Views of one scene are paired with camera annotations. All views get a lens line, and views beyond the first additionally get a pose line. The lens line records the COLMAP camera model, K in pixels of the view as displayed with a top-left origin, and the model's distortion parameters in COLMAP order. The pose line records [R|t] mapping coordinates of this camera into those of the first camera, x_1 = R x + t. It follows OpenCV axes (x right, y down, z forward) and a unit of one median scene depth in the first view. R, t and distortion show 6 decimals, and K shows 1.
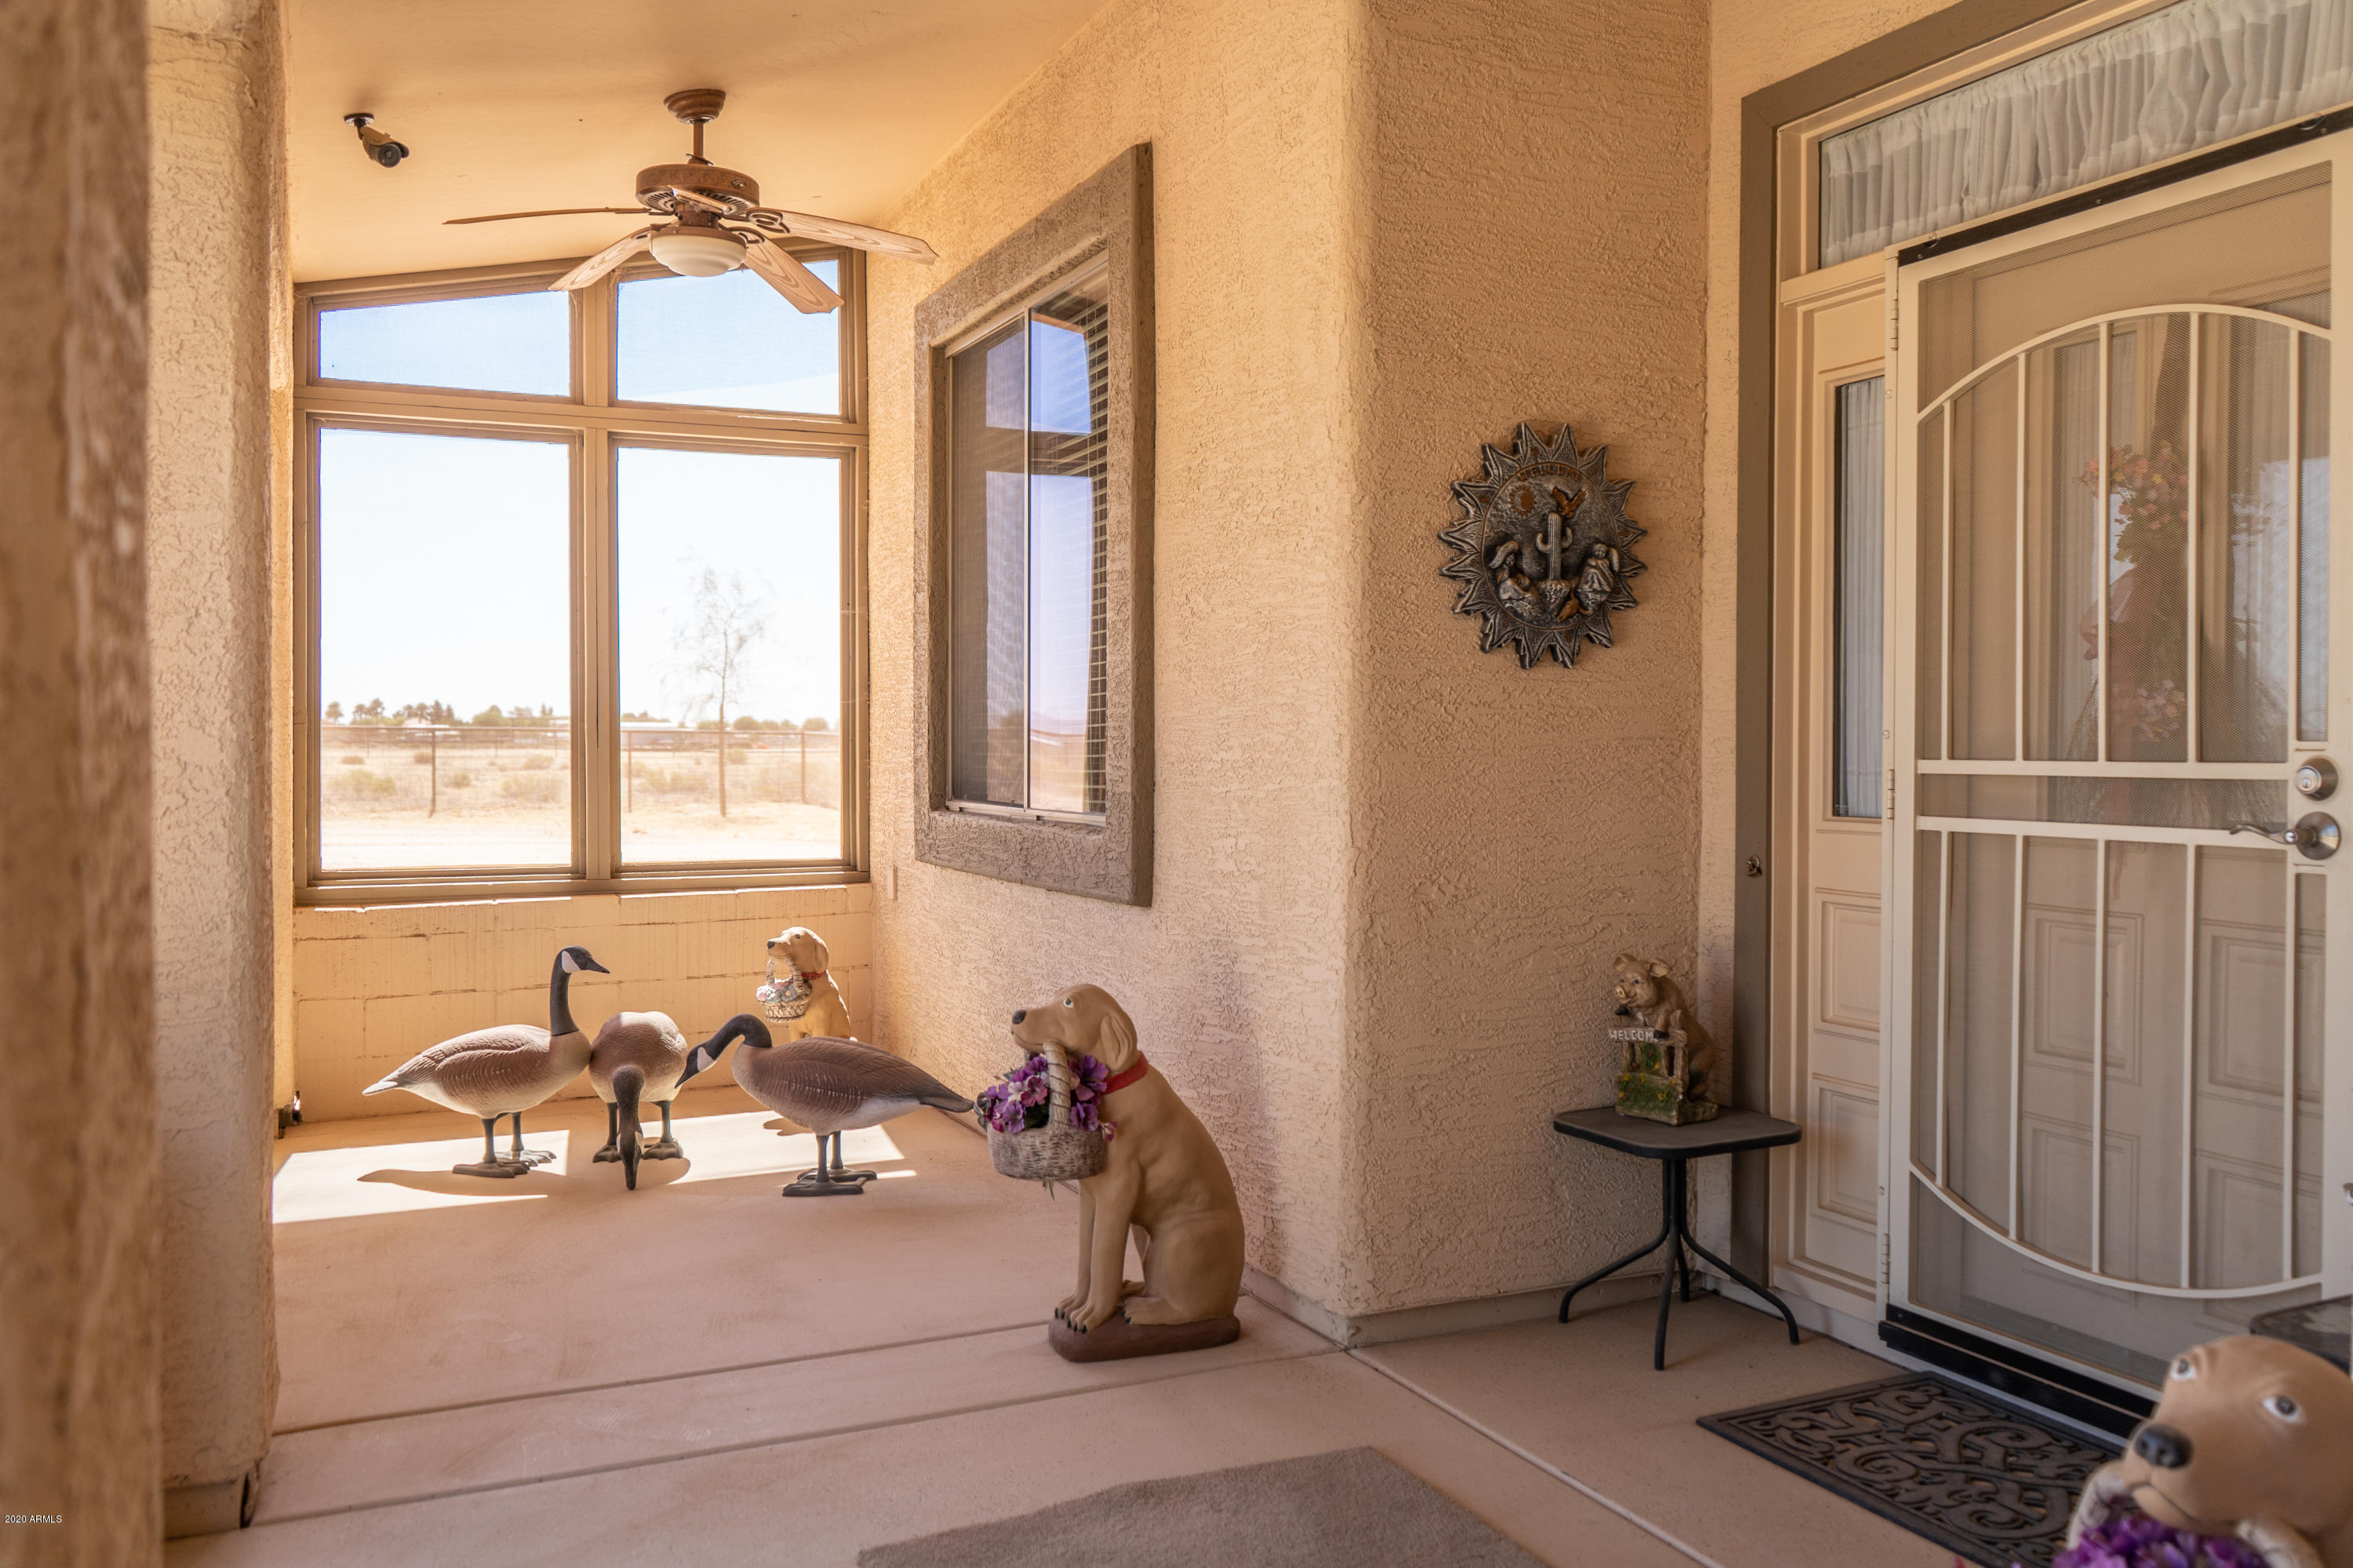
lens RADIAL K [[1968.2, 0, 1180.5], [0, 1968.2, 776.2], [0, 0, 1]] dist [-0.005288, 0.006427]
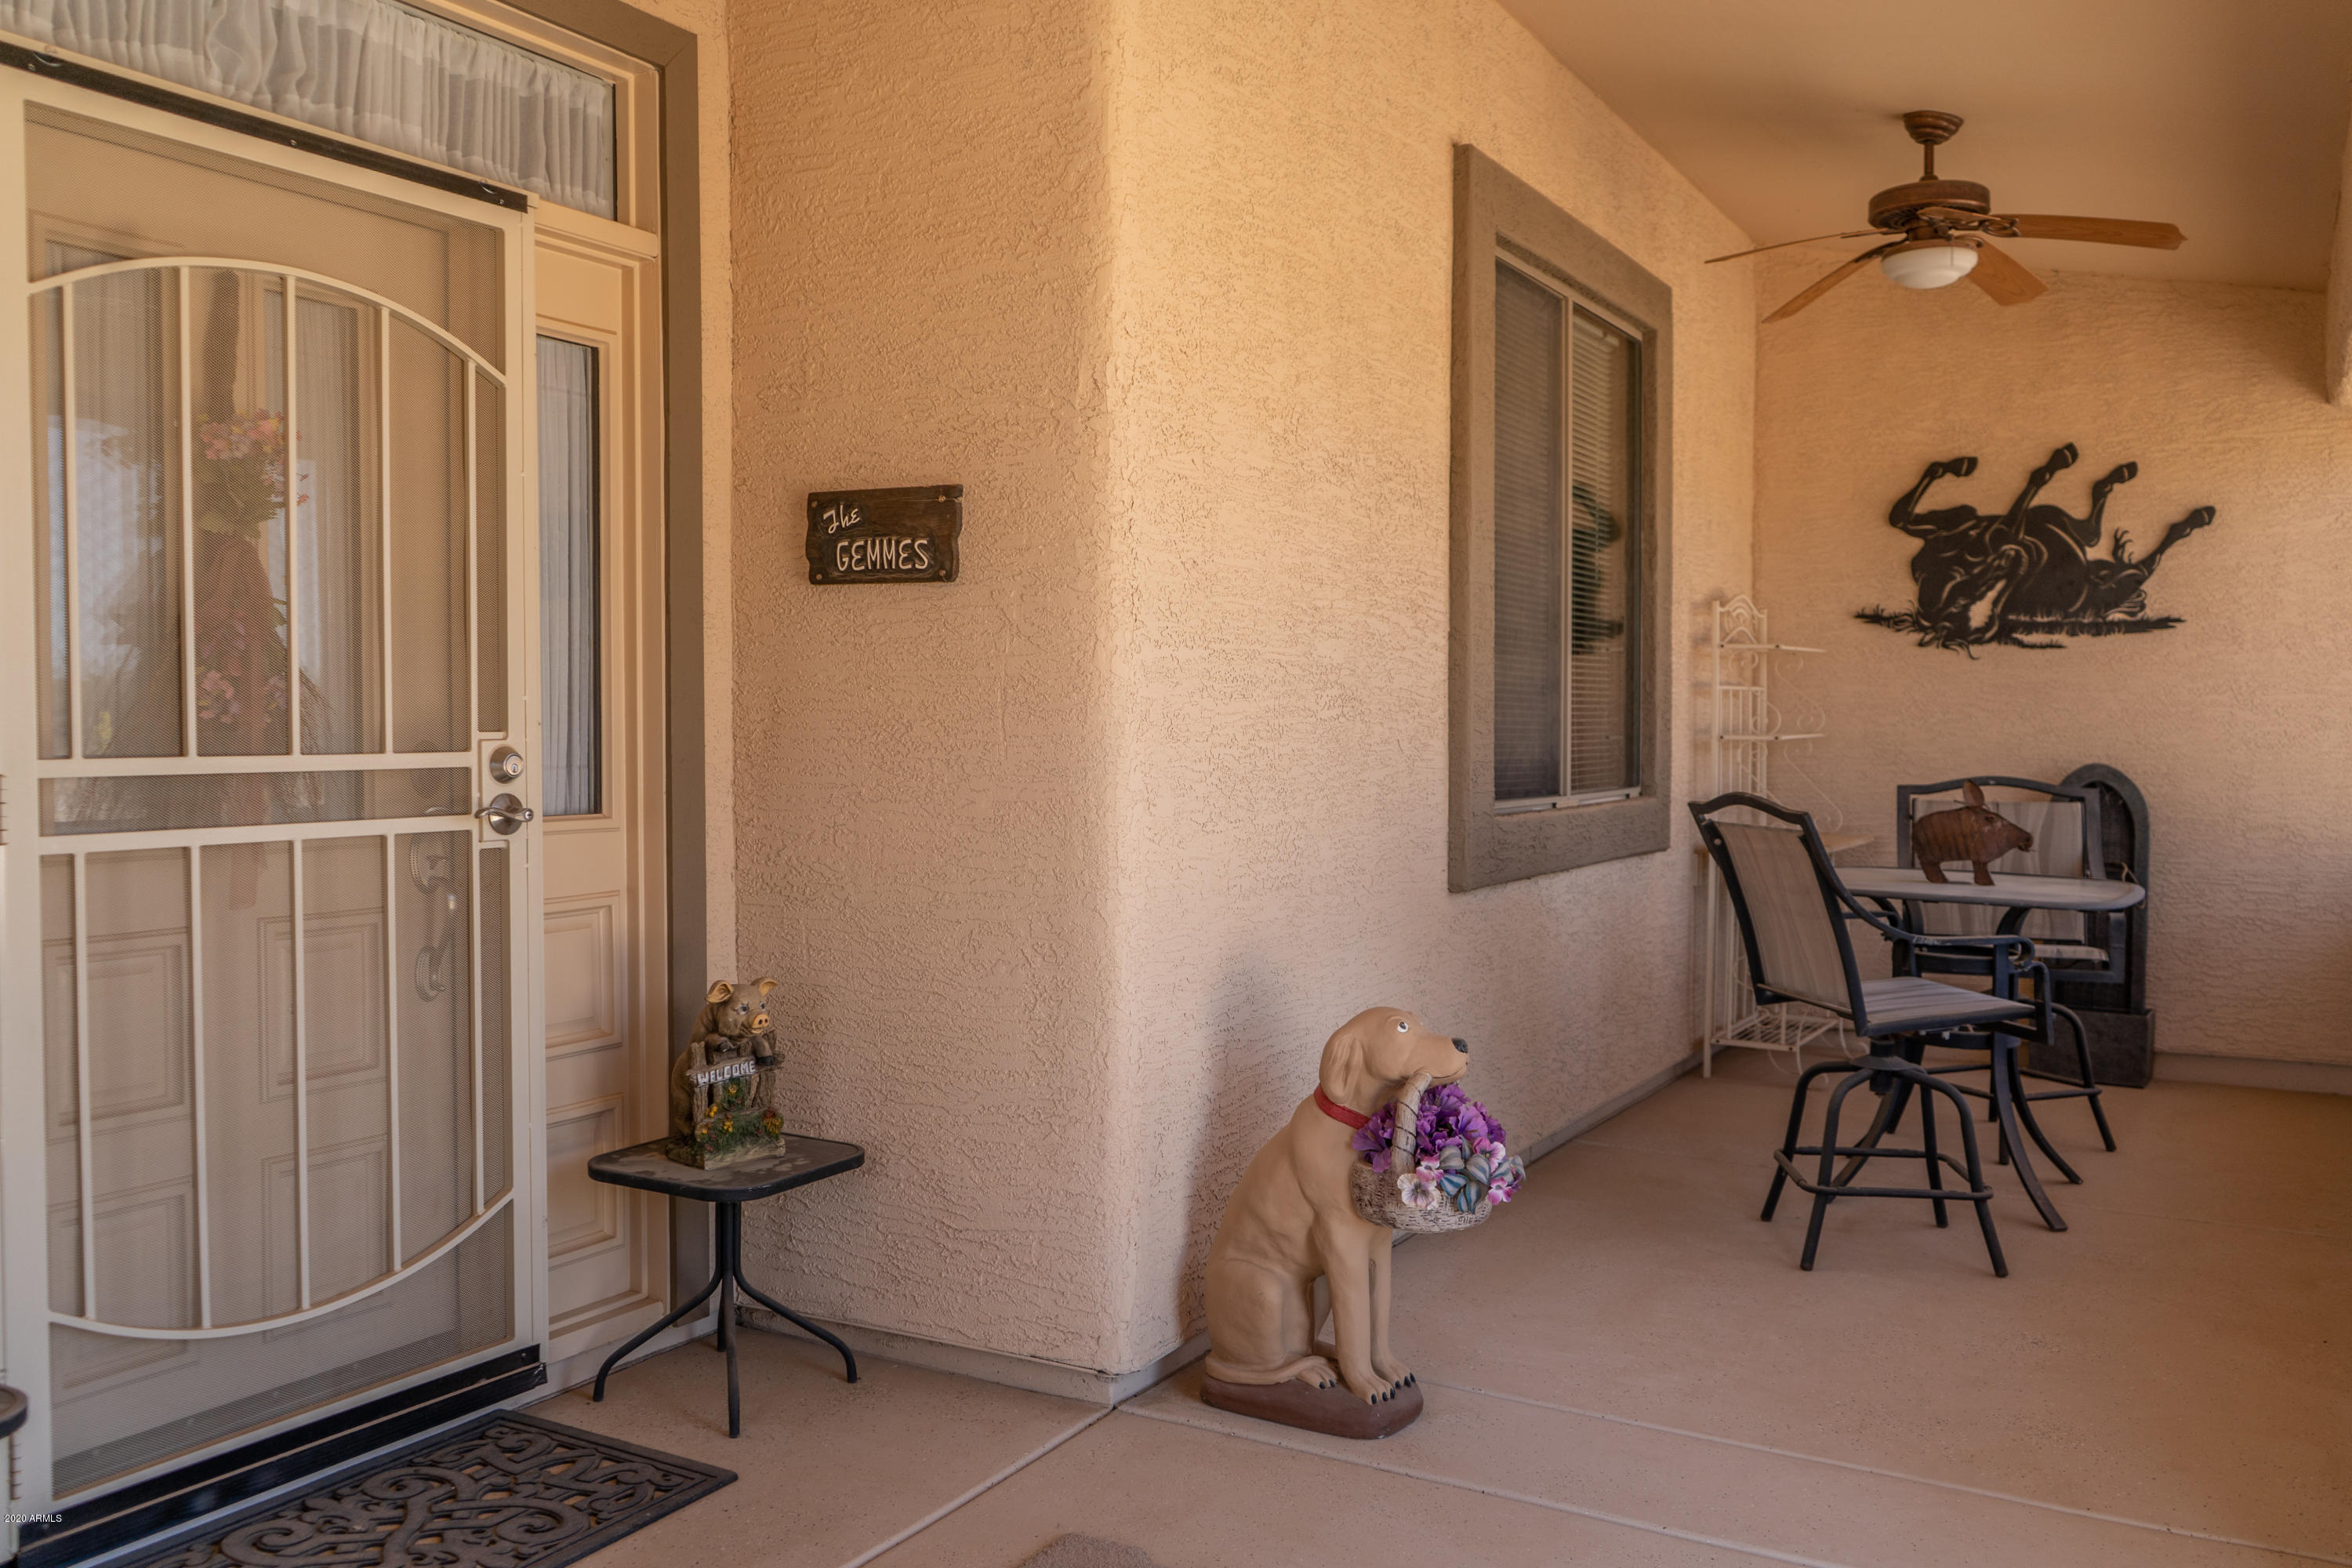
lens RADIAL K [[1967.6, 0, 1163.0], [0, 1967.6, 781.7], [0, 0, 1]] dist [-0.005288, 0.006427]
pose [[-0.603620, -0.022492, 0.796955, -0.482486], [0.014939, 0.999107, 0.039513, -0.024096], [-0.797132, 0.035757, -0.602745, 1.166626]]
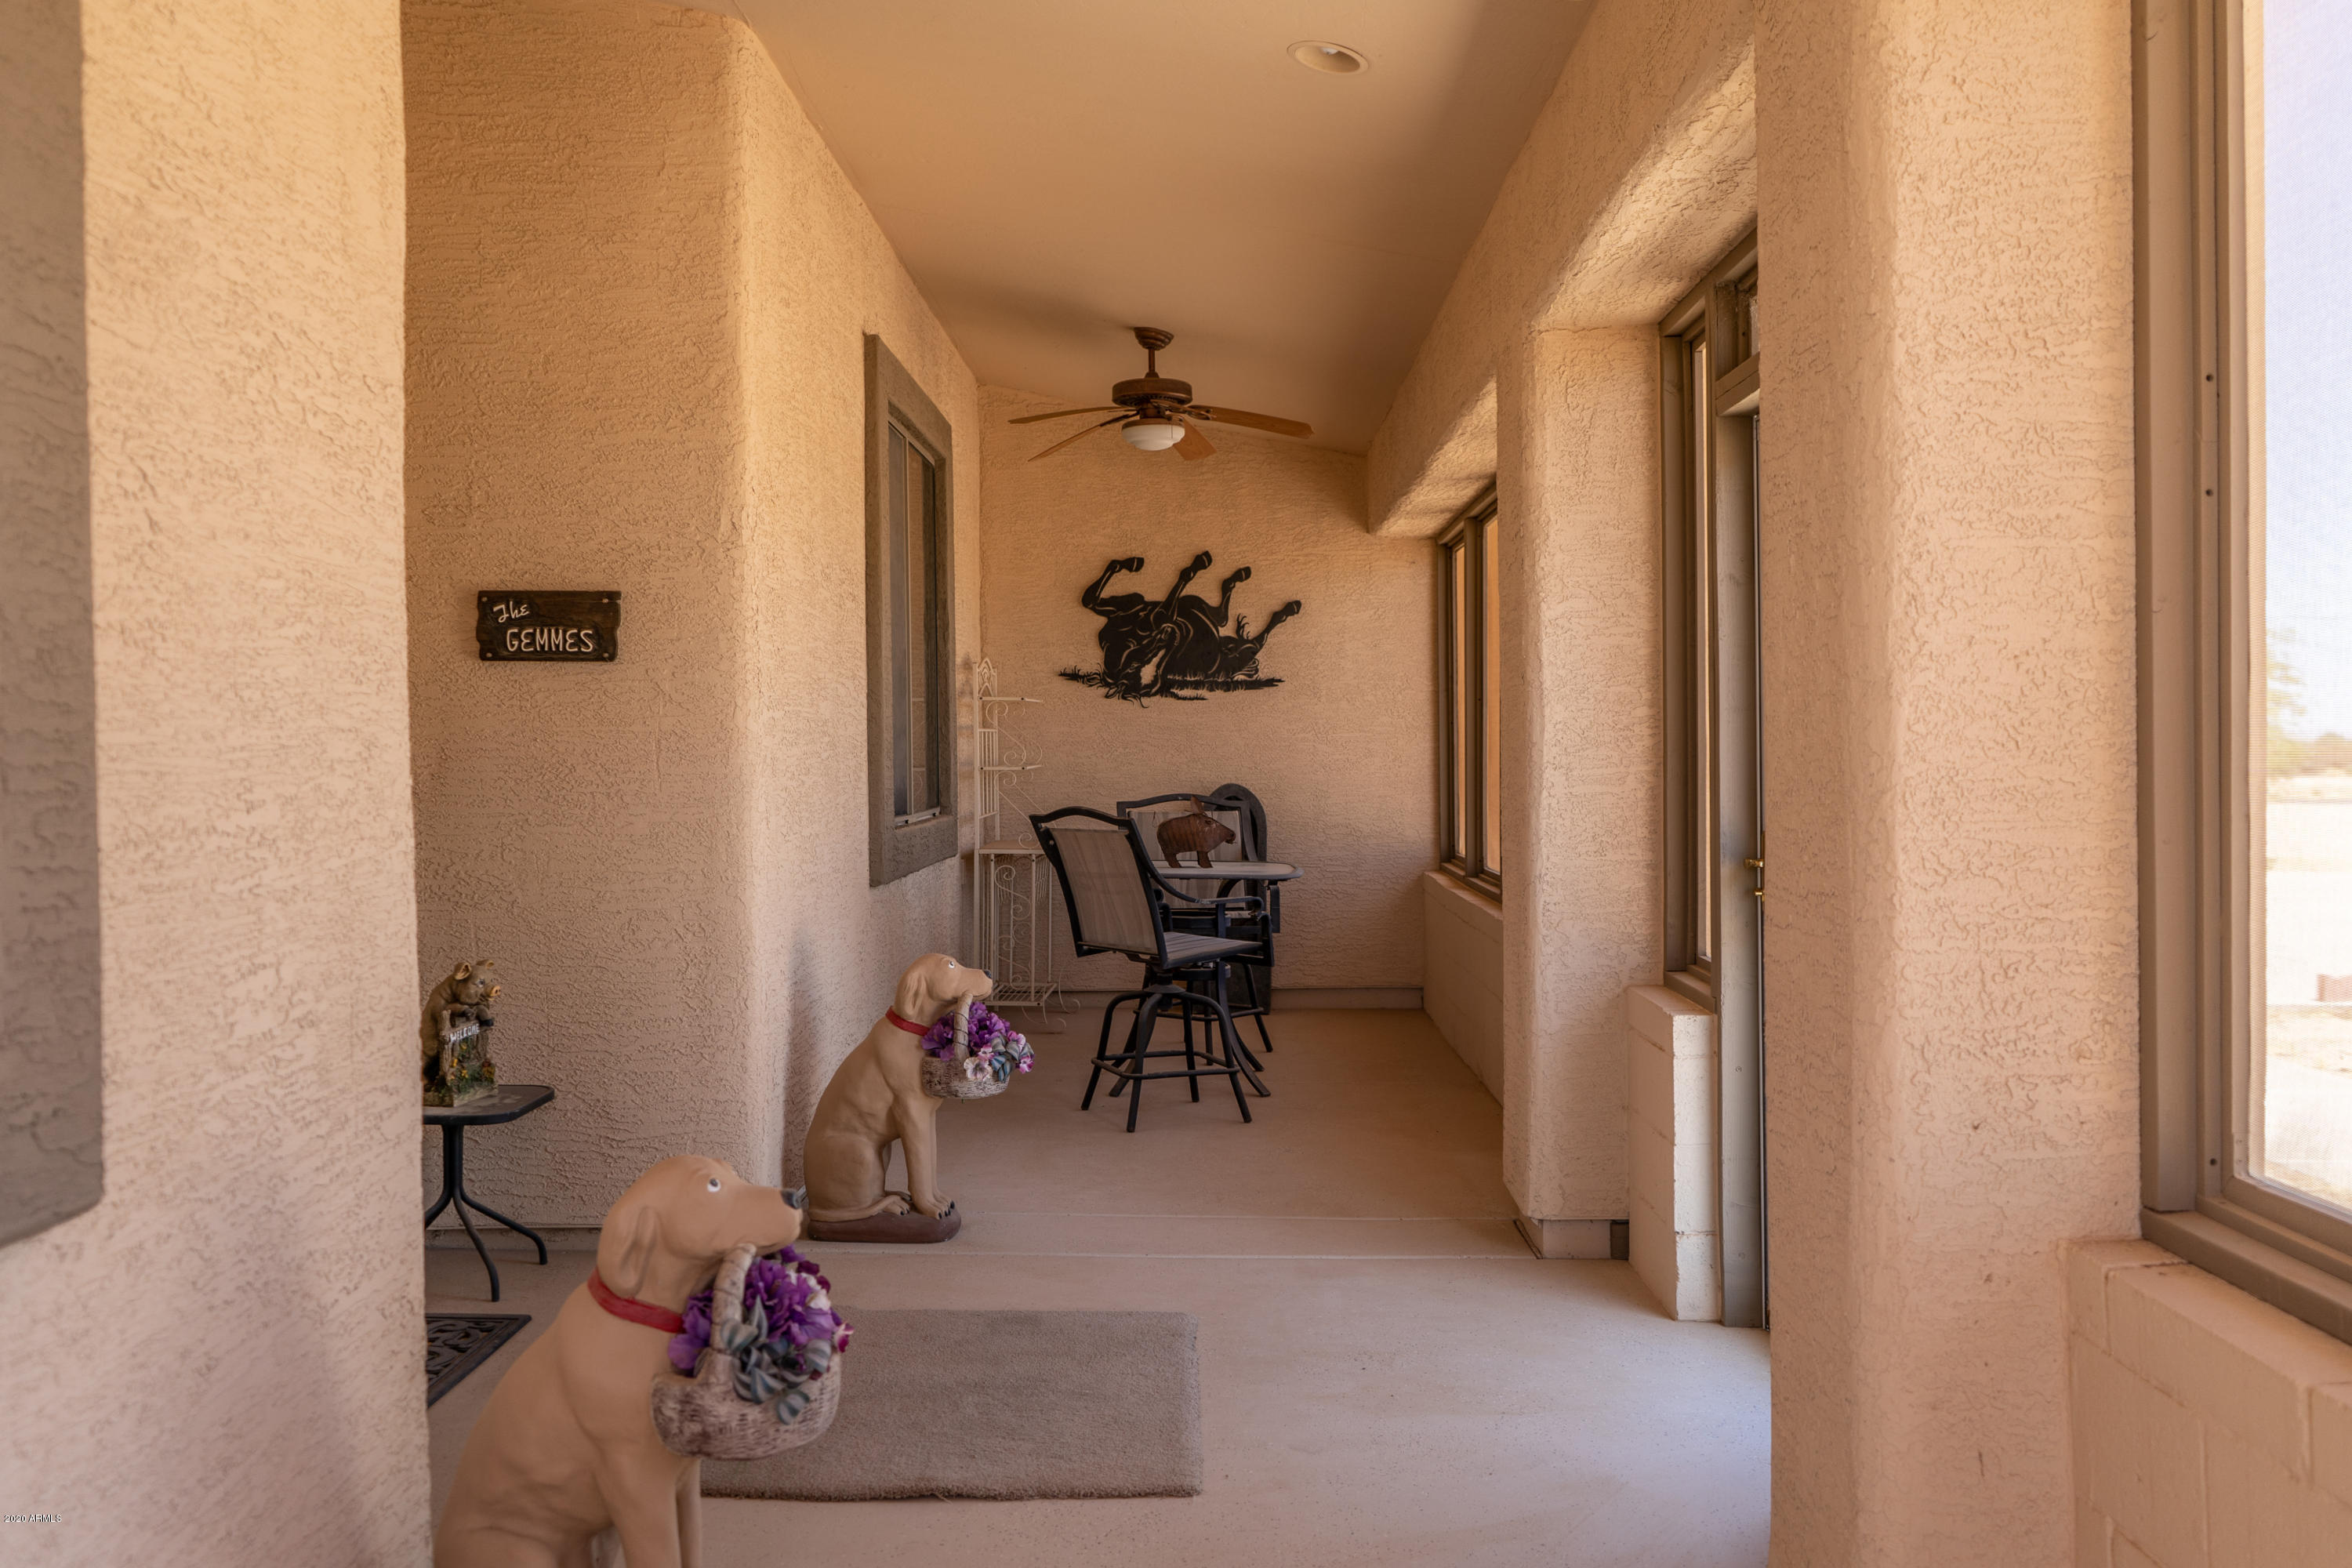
lens RADIAL K [[1967.6, 0, 1184.4], [0, 1967.6, 779.4], [0, 0, 1]] dist [-0.005288, 0.006427]
pose [[-0.912230, 0.004559, 0.409653, -0.536343], [0.018861, 0.999345, 0.030880, -0.041590], [-0.409244, 0.035896, -0.911719, 1.743352]]
